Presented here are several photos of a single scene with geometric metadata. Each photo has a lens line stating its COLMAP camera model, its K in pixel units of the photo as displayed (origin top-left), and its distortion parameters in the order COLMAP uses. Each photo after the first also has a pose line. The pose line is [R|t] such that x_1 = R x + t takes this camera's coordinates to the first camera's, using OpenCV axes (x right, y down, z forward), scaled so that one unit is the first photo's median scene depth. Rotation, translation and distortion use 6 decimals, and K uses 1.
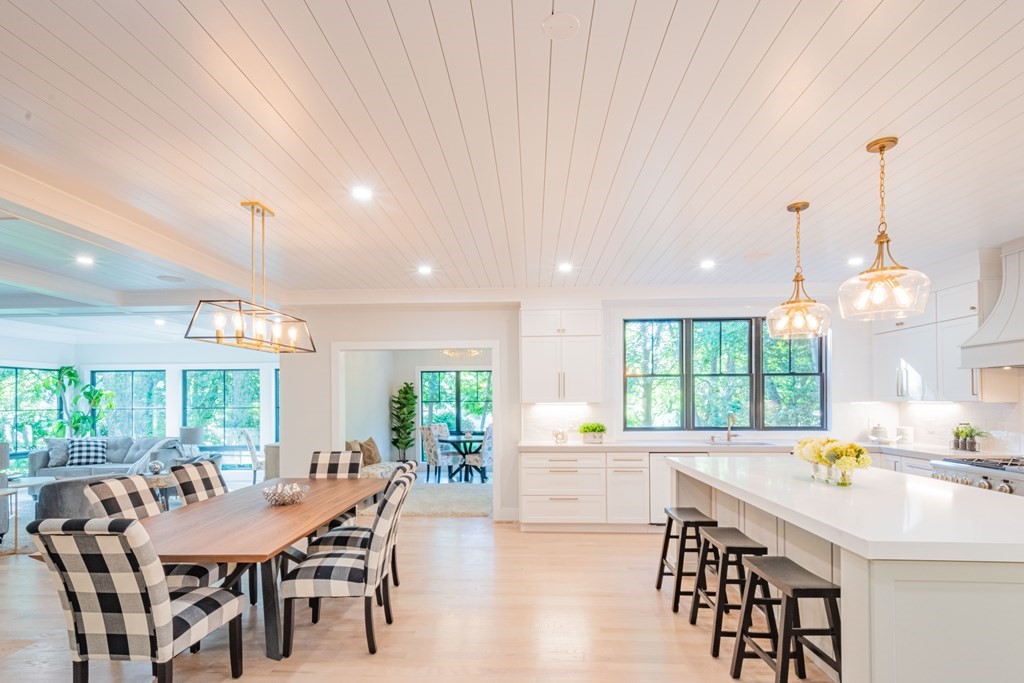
lens RADIAL K [[489.8, 0, 513.2], [0, 489.8, 402.2], [0, 0, 1]] dist [-0.001481, -0.000061]
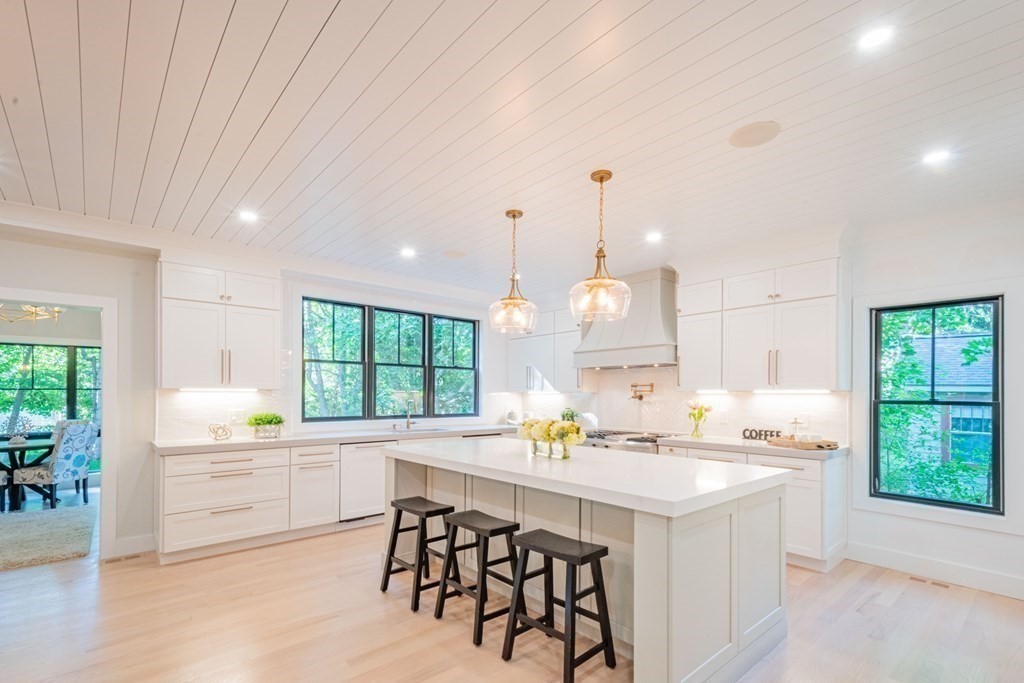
lens RADIAL K [[462.0, 0, 506.4], [0, 462.0, 396.1], [0, 0, 1]] dist [0.024843, 0.000176]
pose [[0.721556, 0.006332, 0.692327, -0.096466], [-0.006190, 0.999977, -0.002695, 0.012293], [-0.692328, -0.002340, 0.721579, 0.144658]]
